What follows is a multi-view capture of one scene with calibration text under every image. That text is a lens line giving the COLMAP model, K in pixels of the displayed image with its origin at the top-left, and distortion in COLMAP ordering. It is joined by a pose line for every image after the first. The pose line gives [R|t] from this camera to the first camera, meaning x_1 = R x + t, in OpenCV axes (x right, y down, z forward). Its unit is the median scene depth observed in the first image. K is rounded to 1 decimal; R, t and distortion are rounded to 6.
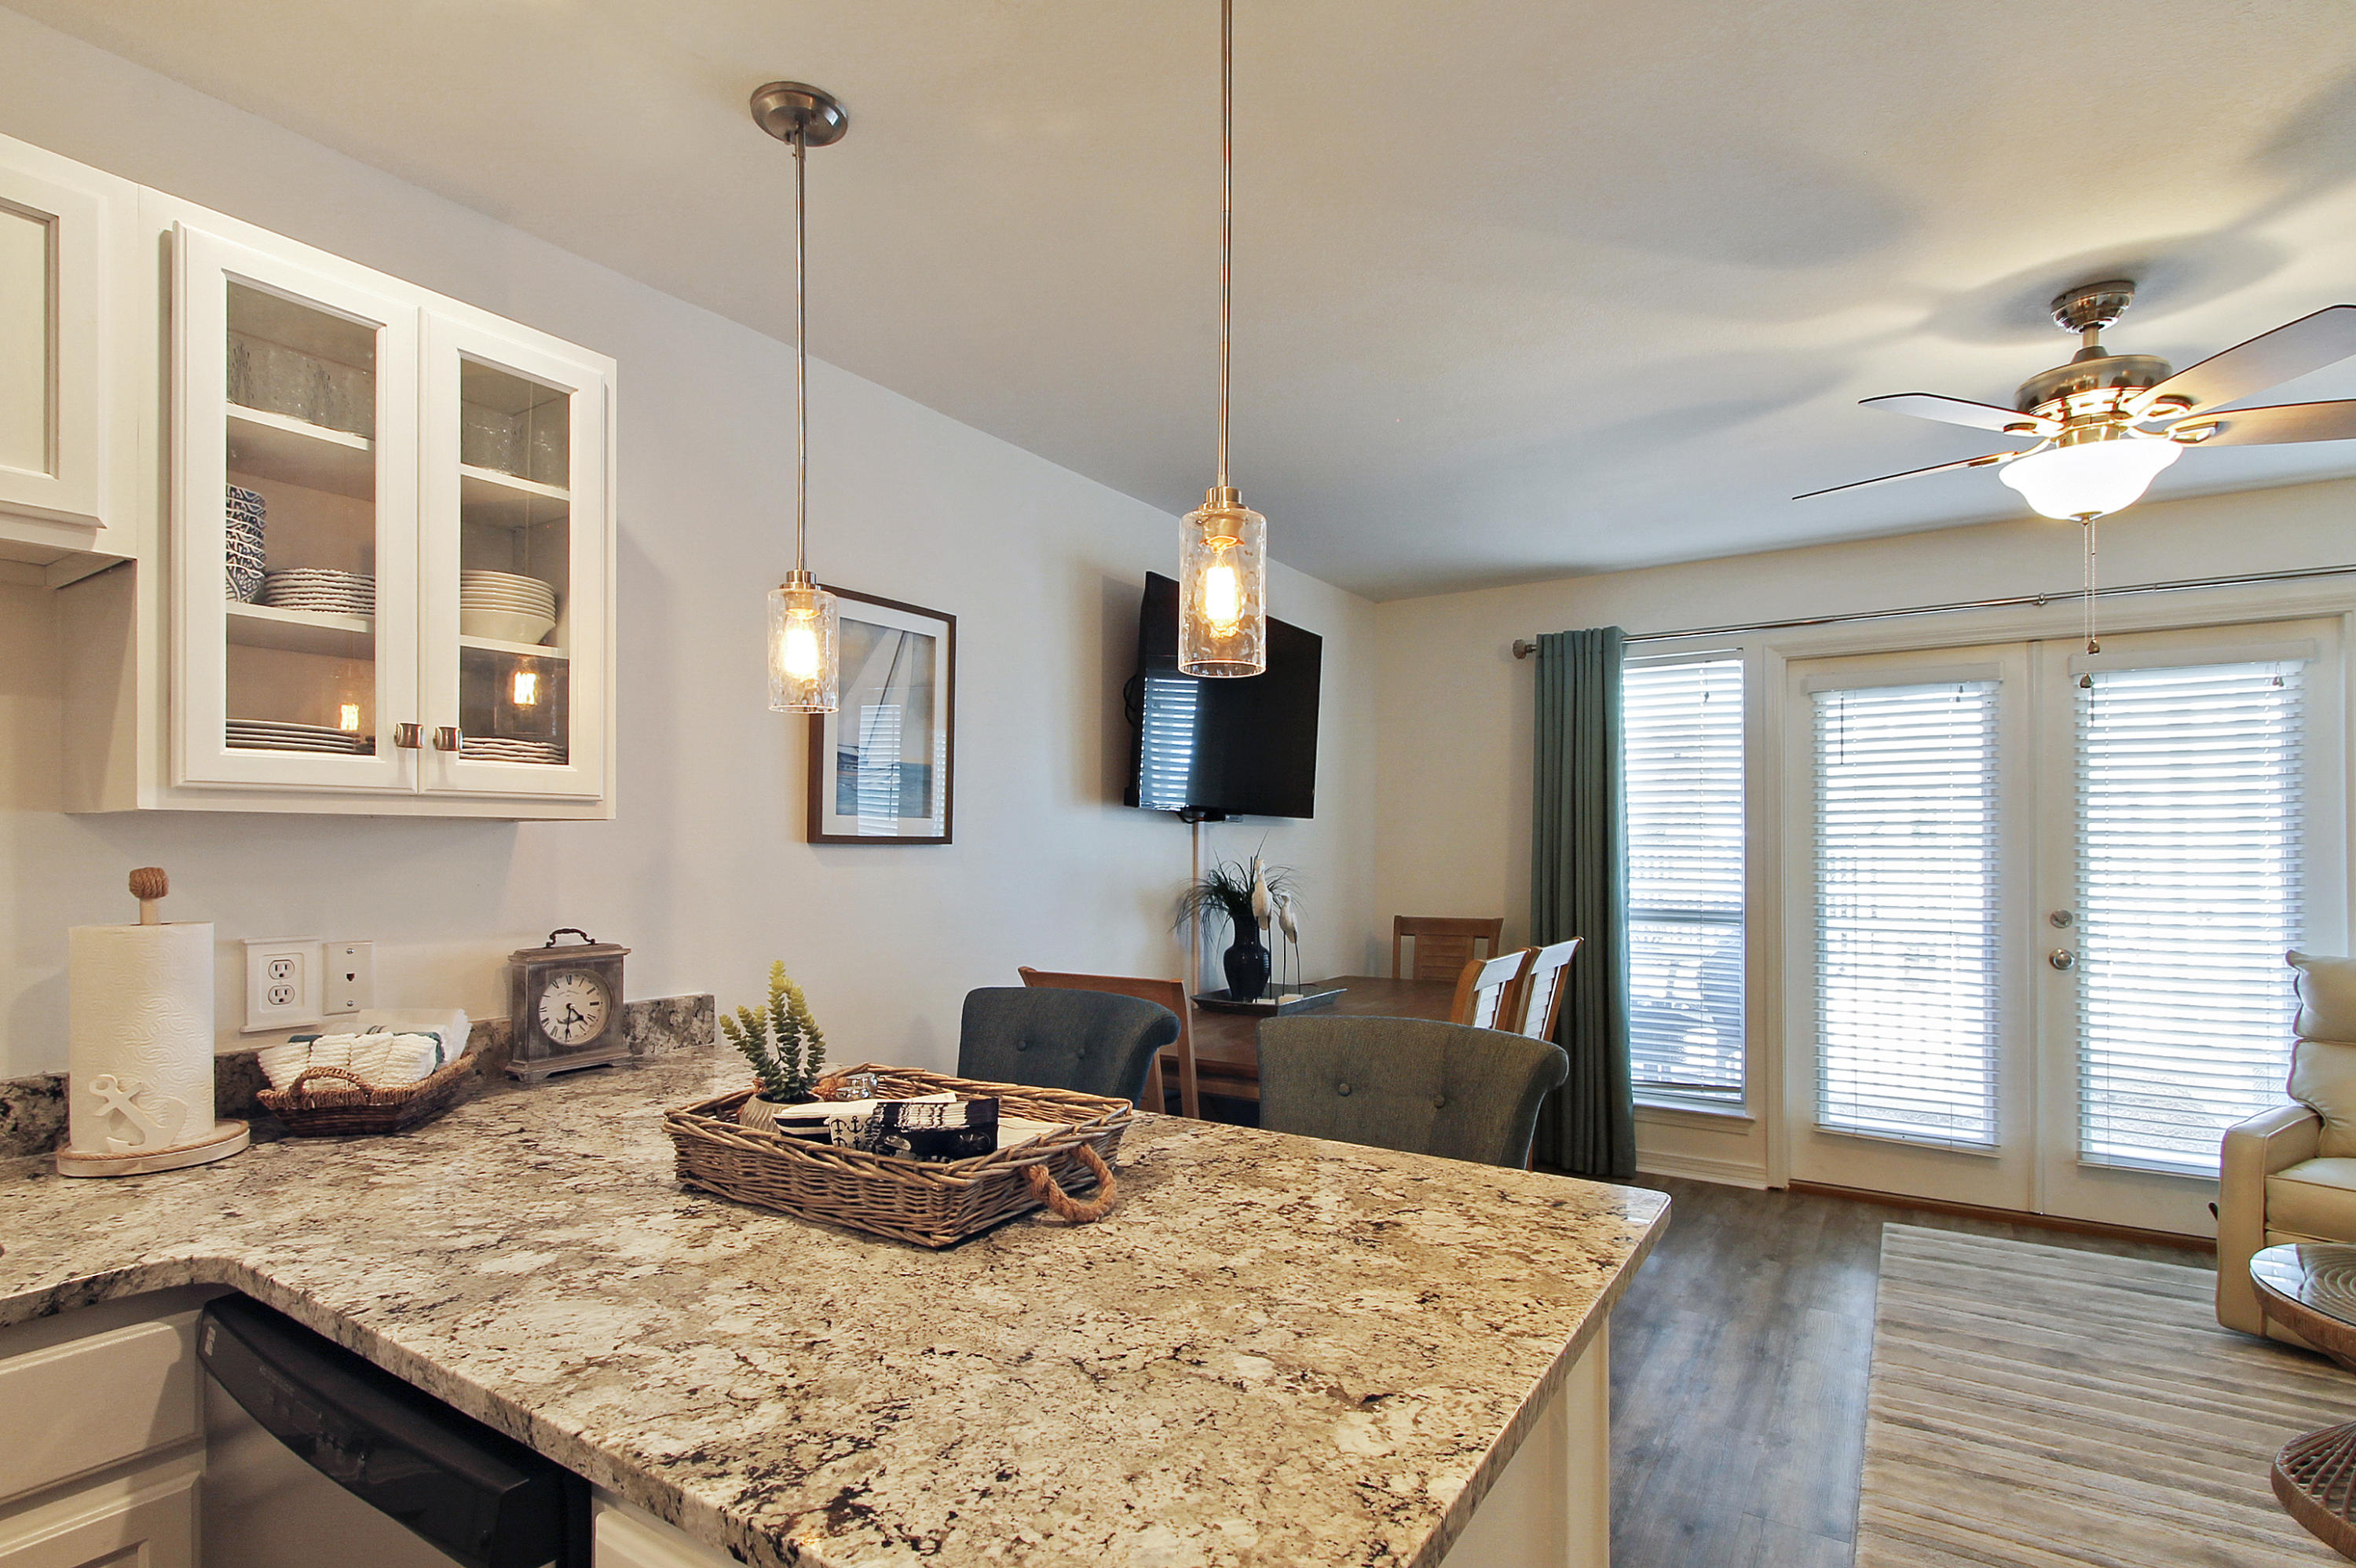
lens RADIAL K [[1137.7, 0, 1155.6], [0, 1137.7, 843.4], [0, 0, 1]] dist [0.000048, 0.000591]
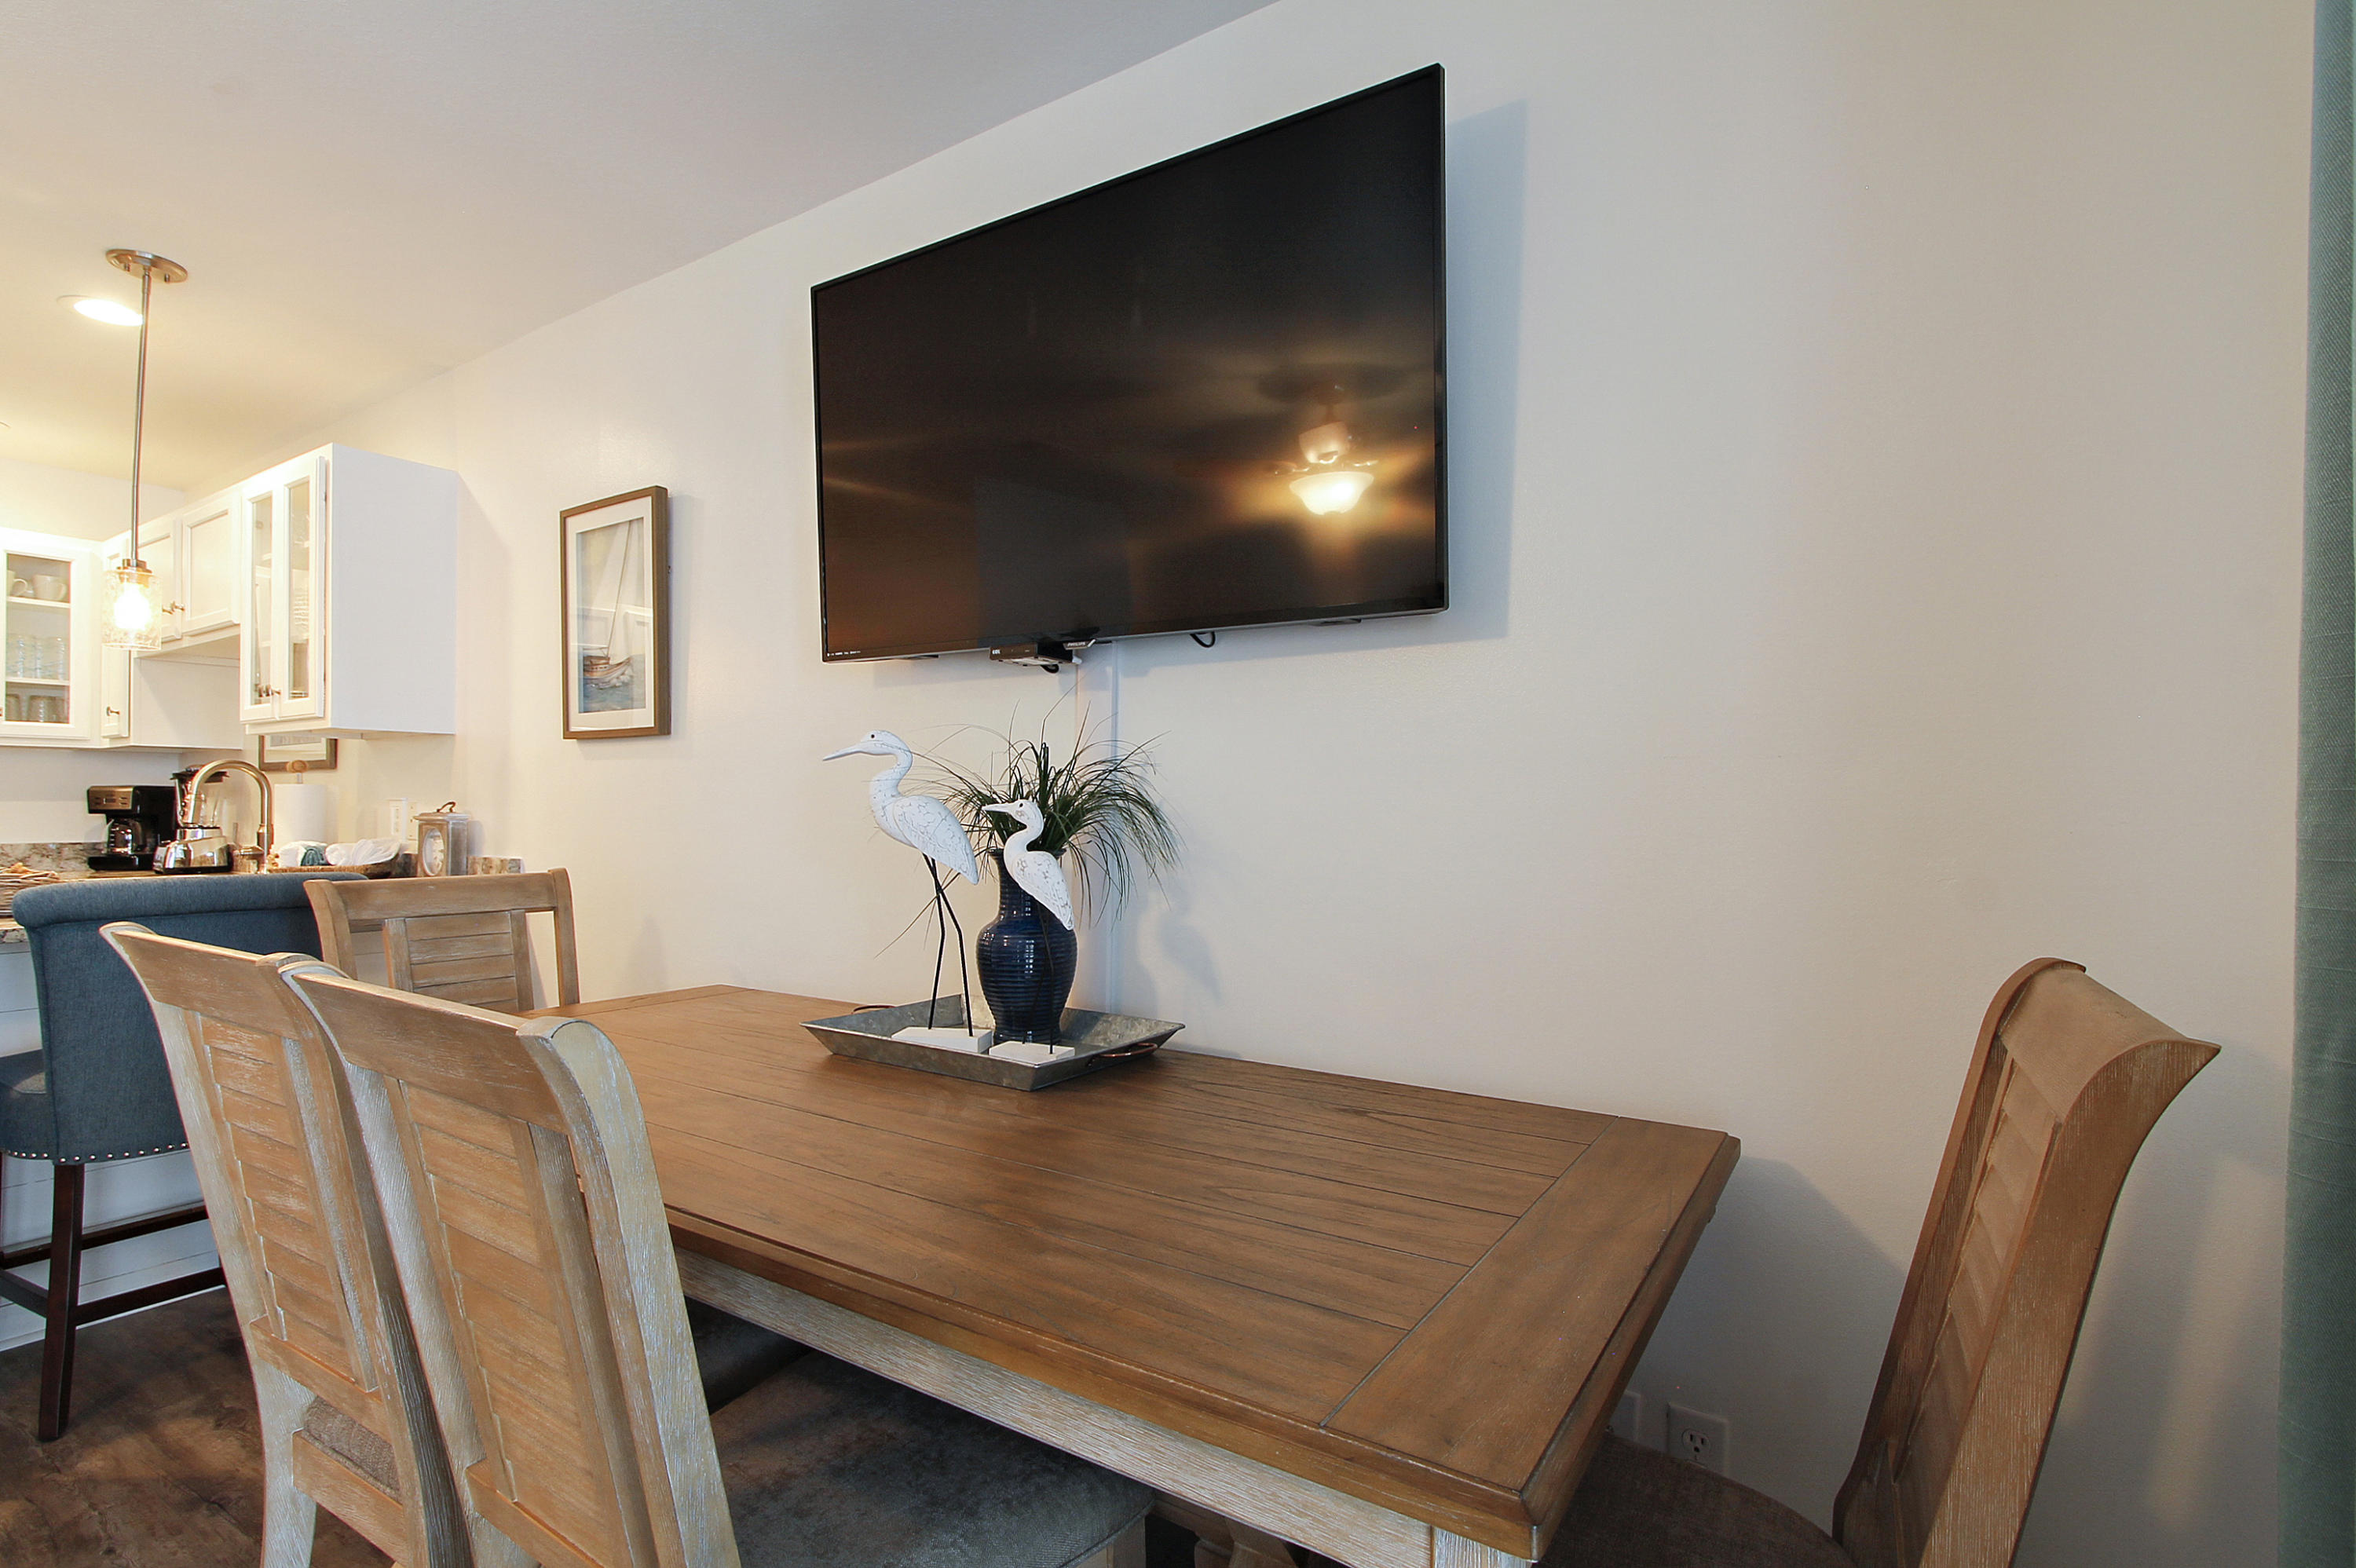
lens RADIAL K [[1120.5, 0, 1219.8], [0, 1120.5, 799.4], [0, 0, 1]] dist [-0.000658, 0.000598]
pose [[0.016509, -0.006037, -0.999845, 0.613346], [-0.001174, 0.999981, -0.006057, 0.047748], [0.999863, 0.001274, 0.016501, 1.214219]]
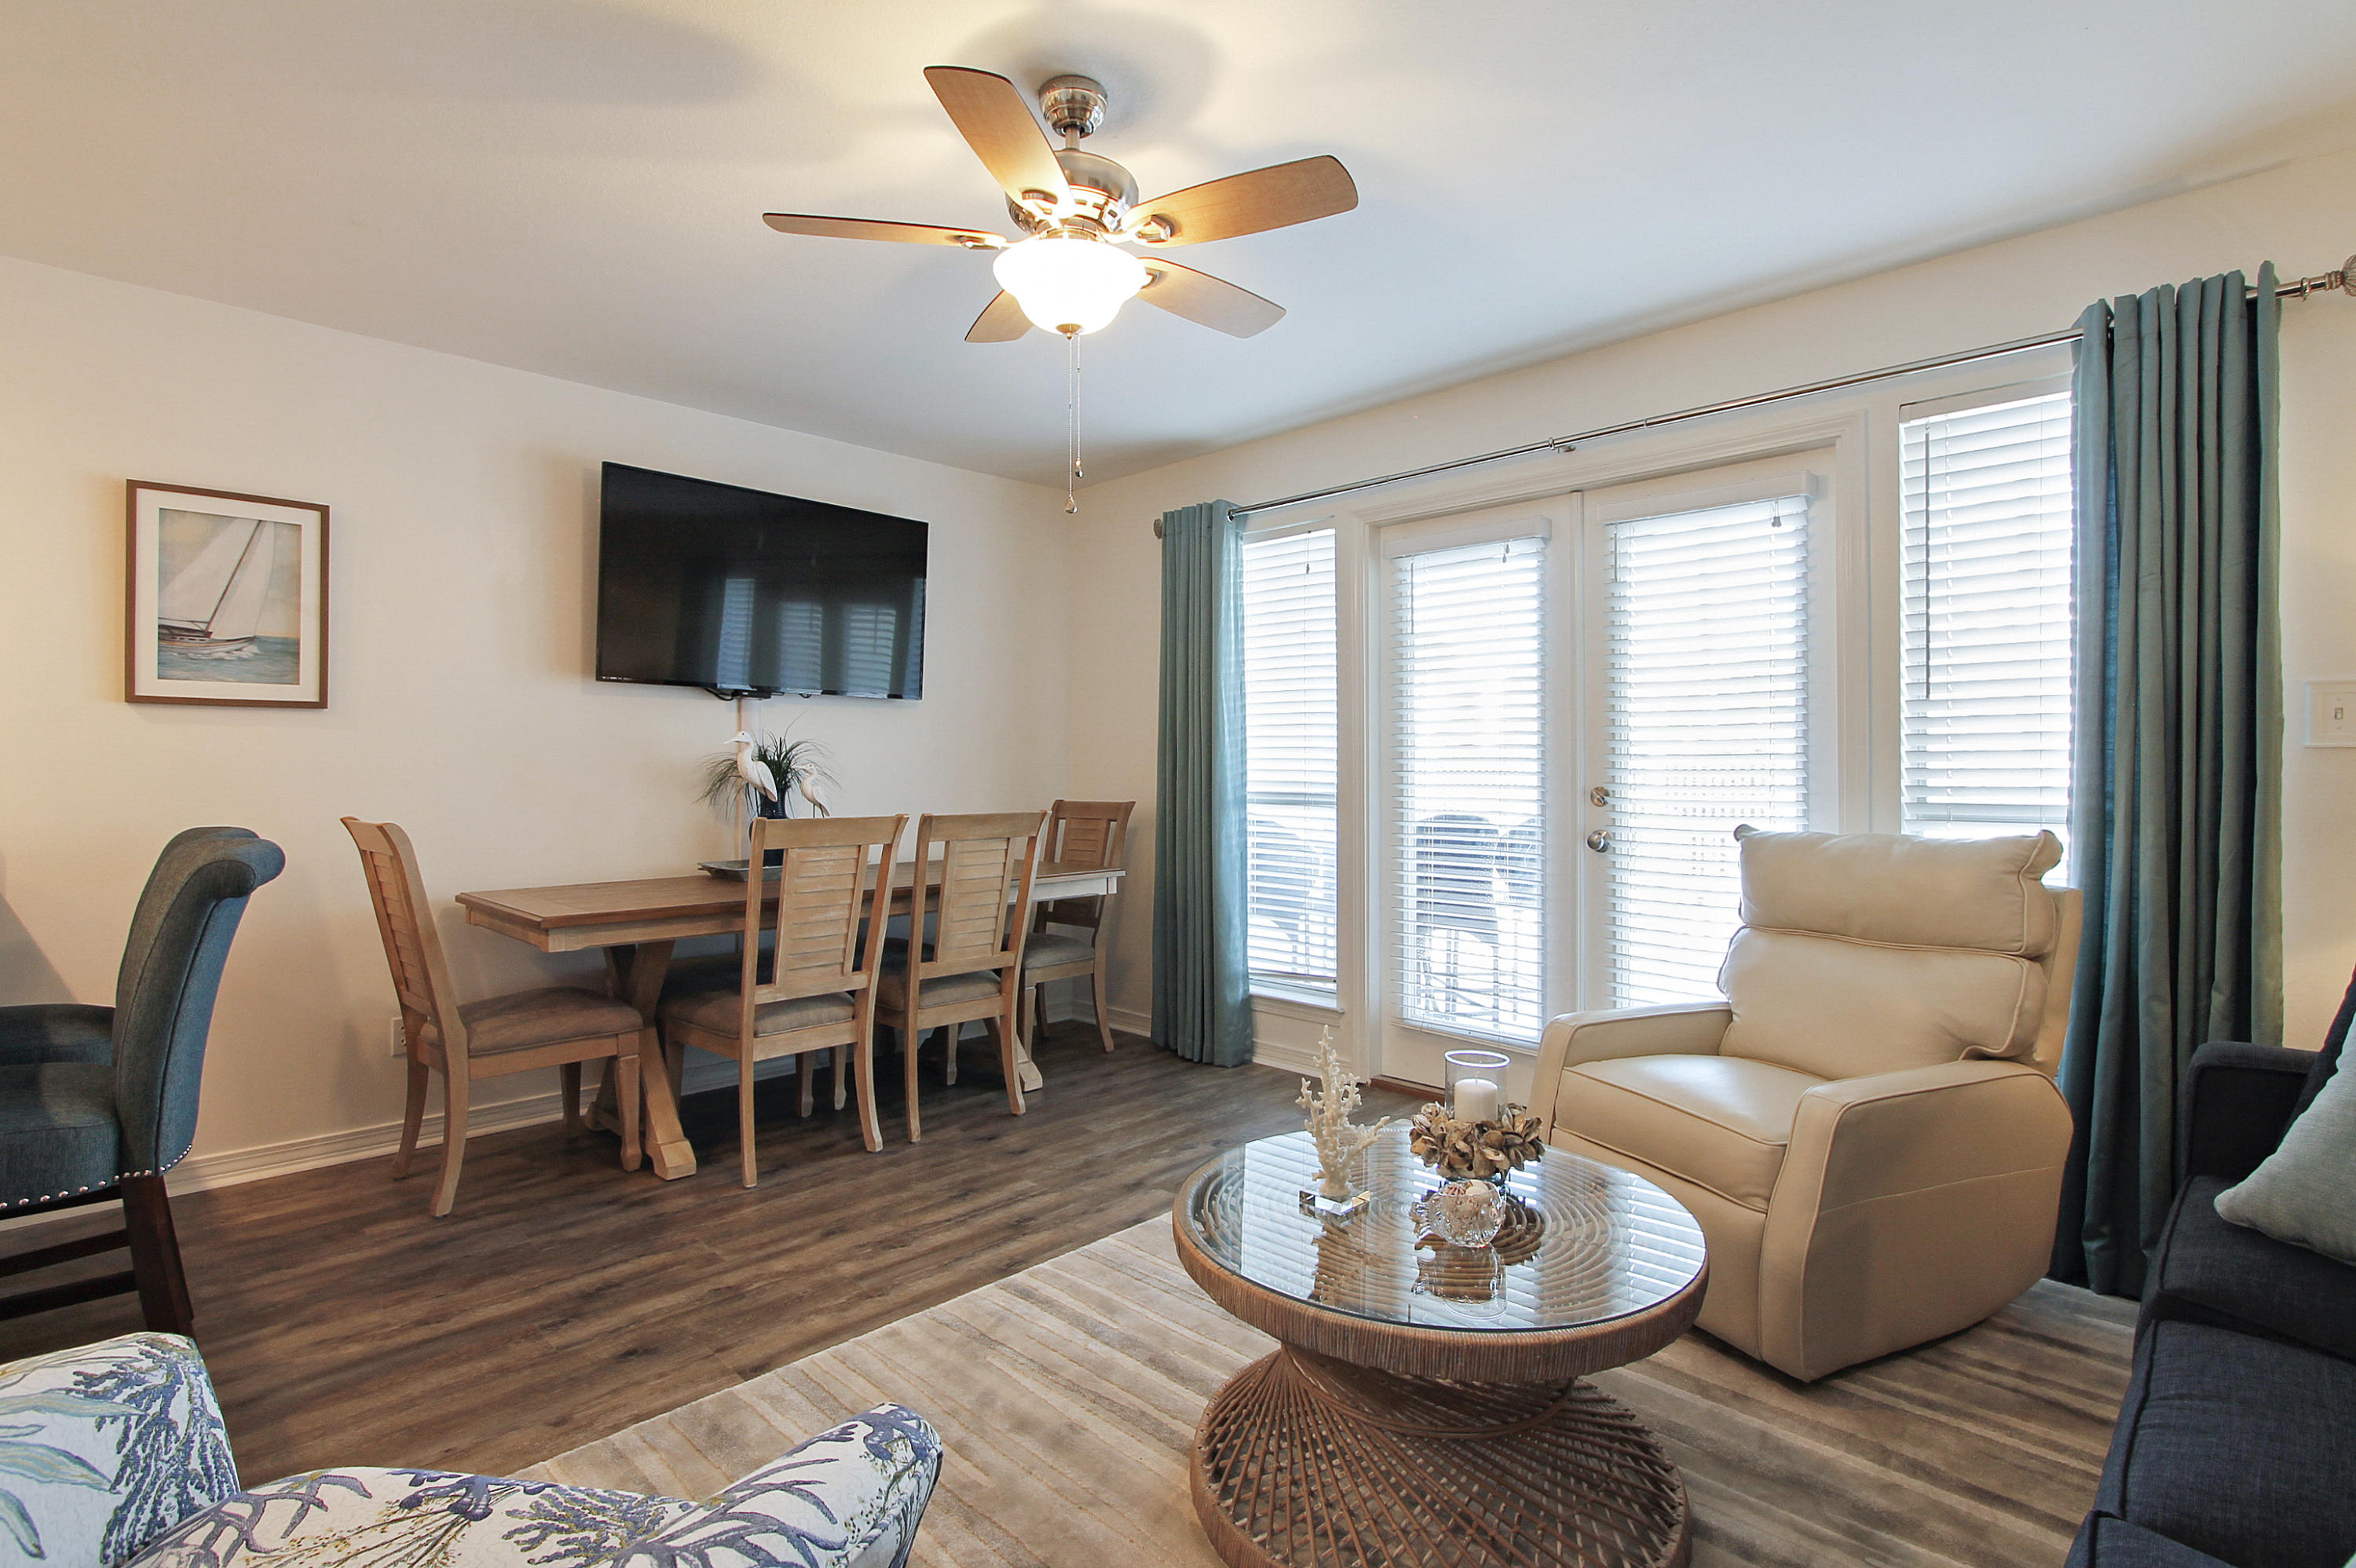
lens RADIAL K [[1137.7, 0, 1161.3], [0, 1137.7, 758.8], [0, 0, 1]] dist [0.000048, 0.000591]
pose [[0.980960, -0.000812, -0.194210, 0.717147], [-0.000007, 0.999991, -0.004213, 0.046109], [0.194212, 0.004134, 0.980951, 0.049602]]
